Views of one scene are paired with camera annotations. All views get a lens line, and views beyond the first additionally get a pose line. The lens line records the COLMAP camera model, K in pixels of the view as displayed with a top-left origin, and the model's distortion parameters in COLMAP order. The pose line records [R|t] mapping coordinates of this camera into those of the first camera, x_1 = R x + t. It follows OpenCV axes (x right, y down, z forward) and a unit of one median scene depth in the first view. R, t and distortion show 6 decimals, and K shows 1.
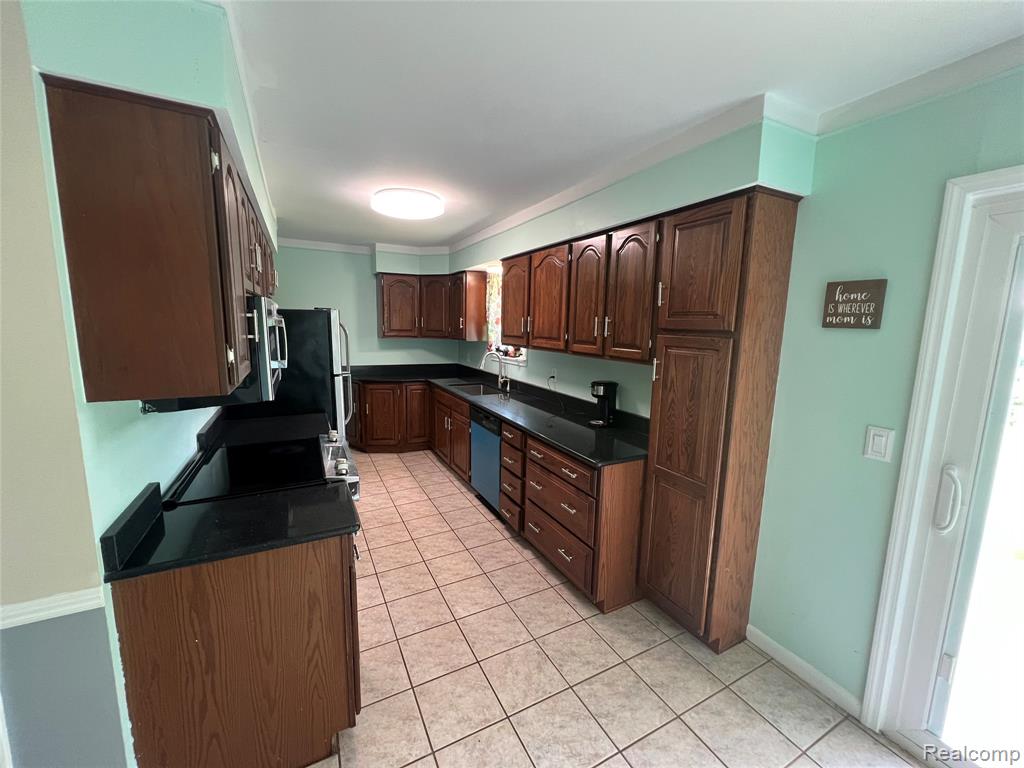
lens RADIAL K [[409.1, 0, 513.3], [0, 409.1, 382.7], [0, 0, 1]] dist [0.009559, -0.000371]
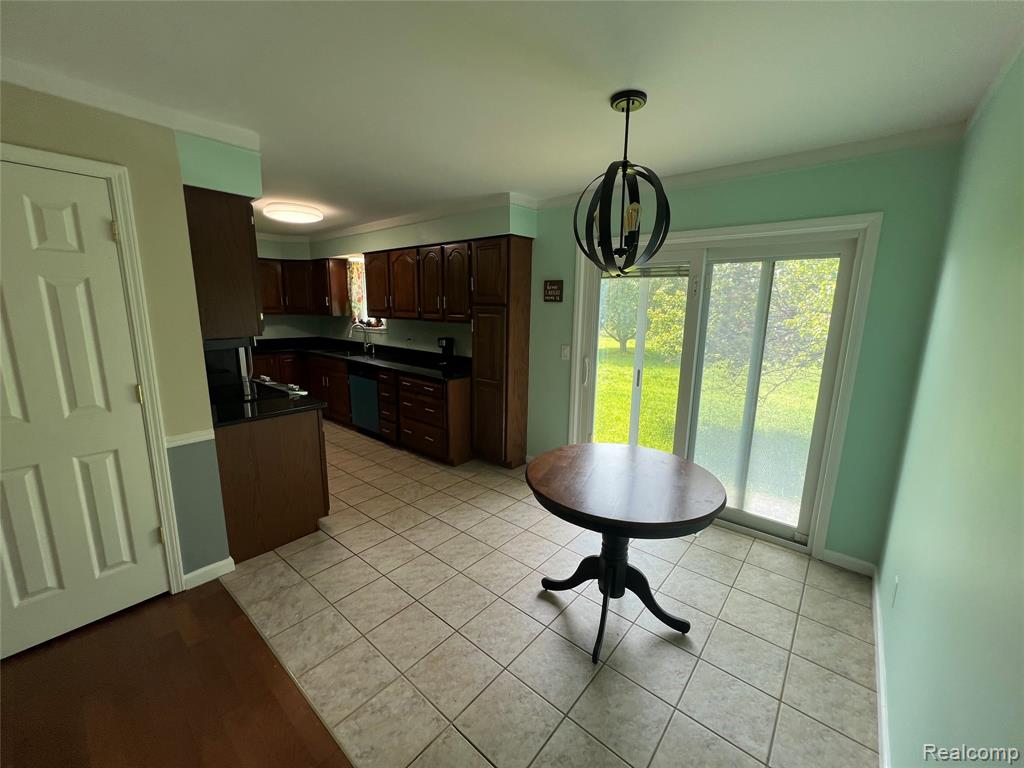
lens RADIAL K [[409.1, 0, 512.4], [0, 409.1, 380.0], [0, 0, 1]] dist [0.009559, -0.000371]
pose [[0.926849, -0.076540, 0.367549, -0.140222], [0.060171, 0.996627, 0.055809, 0.093296], [-0.370581, -0.029611, 0.928328, -0.604245]]
